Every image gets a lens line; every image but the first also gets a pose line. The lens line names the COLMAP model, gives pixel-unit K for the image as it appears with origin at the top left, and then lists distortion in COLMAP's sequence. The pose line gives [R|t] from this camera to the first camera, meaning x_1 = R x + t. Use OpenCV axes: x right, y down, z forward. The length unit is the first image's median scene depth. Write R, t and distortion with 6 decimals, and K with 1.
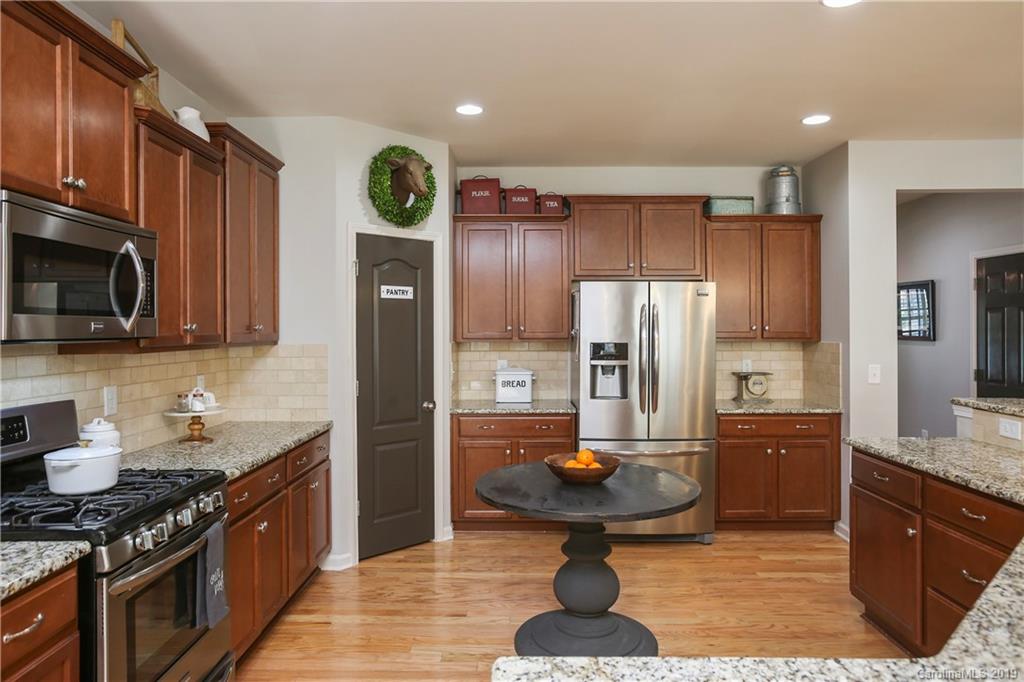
lens RADIAL K [[661.7, 0, 509.0], [0, 661.7, 331.7], [0, 0, 1]] dist [0.003006, 0.002158]
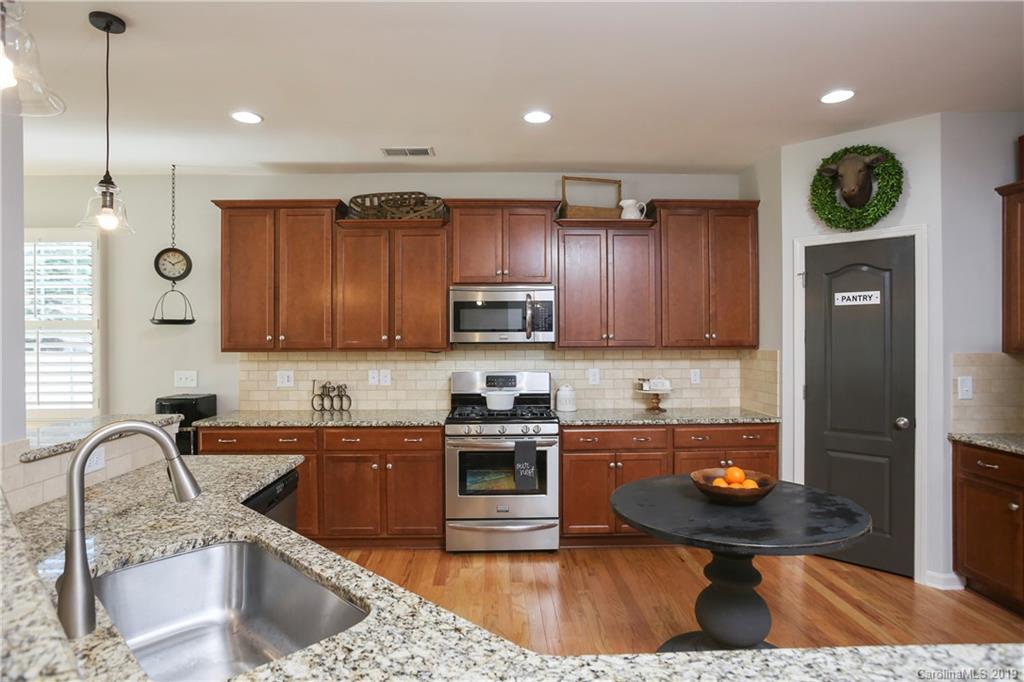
lens RADIAL K [[570.4, 0, 512.0], [0, 570.4, 341.0], [0, 0, 1]] dist [-0.041336, 0.001306]
pose [[0.034310, 0.007349, -0.999384, 0.619060], [-0.000018, 0.999973, 0.007352, -0.003521], [0.999411, -0.000234, 0.034309, 0.462242]]
